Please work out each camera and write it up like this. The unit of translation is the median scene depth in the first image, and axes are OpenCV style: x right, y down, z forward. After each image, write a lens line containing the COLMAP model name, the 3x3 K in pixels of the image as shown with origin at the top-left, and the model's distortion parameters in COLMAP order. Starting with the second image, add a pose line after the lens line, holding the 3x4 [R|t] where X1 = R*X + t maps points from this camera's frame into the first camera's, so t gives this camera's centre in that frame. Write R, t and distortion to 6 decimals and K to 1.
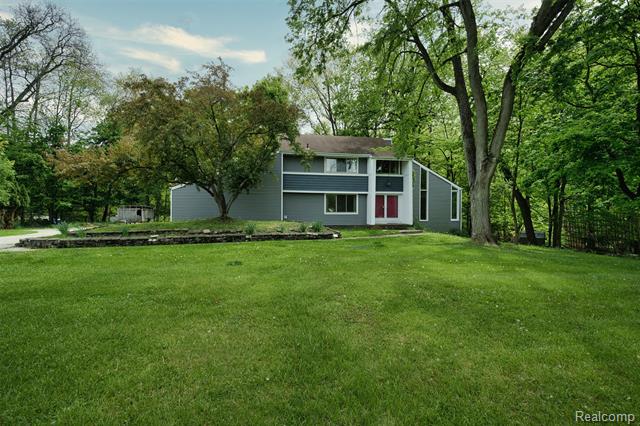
lens RADIAL K [[282.4, 0, 320.5], [0, 282.4, 213.2], [0, 0, 1]] dist [-0.001787, -0.000051]
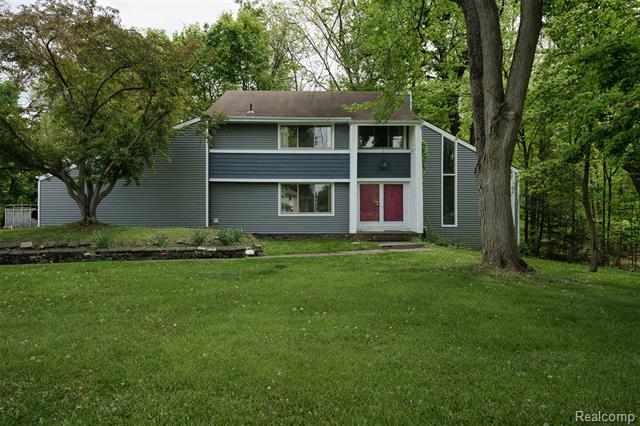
lens RADIAL K [[421.1, 0, 319.8], [0, 421.1, 212.4], [0, 0, 1]] dist [0.031713, 0.000363]
pose [[0.990946, -0.005403, -0.134152, 0.228762], [0.004945, 0.999981, -0.003749, -0.000759], [0.134169, 0.003052, 0.990954, 0.092189]]
